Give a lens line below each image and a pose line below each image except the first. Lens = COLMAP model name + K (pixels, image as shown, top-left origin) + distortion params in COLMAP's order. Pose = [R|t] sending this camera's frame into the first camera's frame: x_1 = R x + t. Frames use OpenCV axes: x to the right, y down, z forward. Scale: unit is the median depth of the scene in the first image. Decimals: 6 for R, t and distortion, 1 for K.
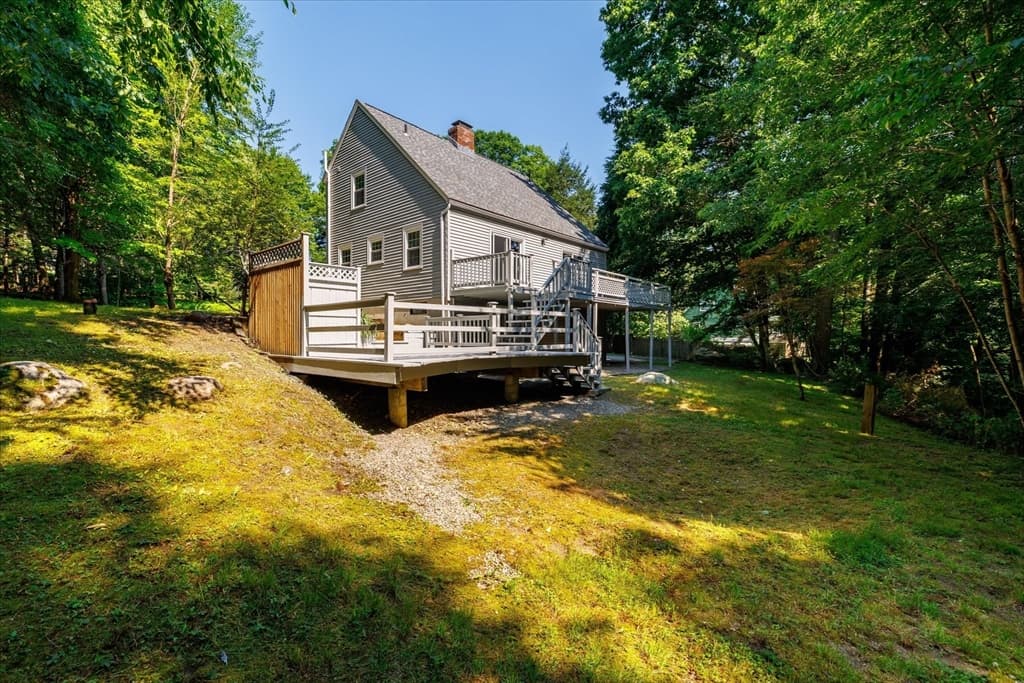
lens RADIAL K [[458.4, 0, 512.7], [0, 458.4, 343.0], [0, 0, 1]] dist [0.002450, 0.000304]
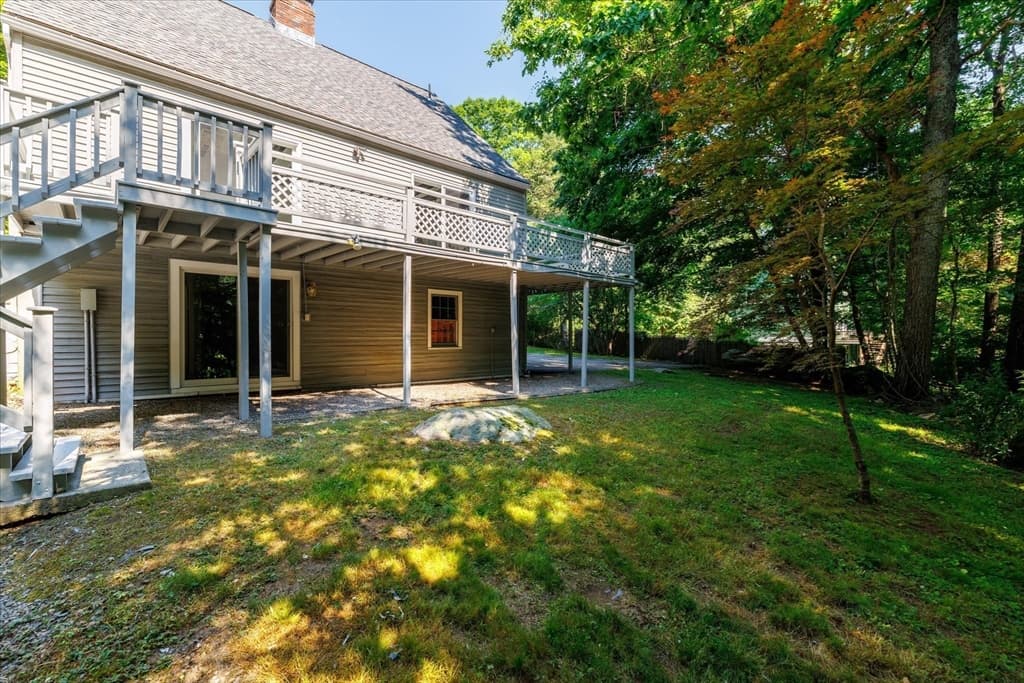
lens RADIAL K [[458.4, 0, 511.1], [0, 458.4, 338.1], [0, 0, 1]] dist [0.002450, 0.000304]
pose [[0.991542, -0.001659, -0.129779, 0.244994], [-0.000075, 0.999911, -0.013354, 0.003998], [0.129789, 0.013250, 0.991453, 0.374189]]
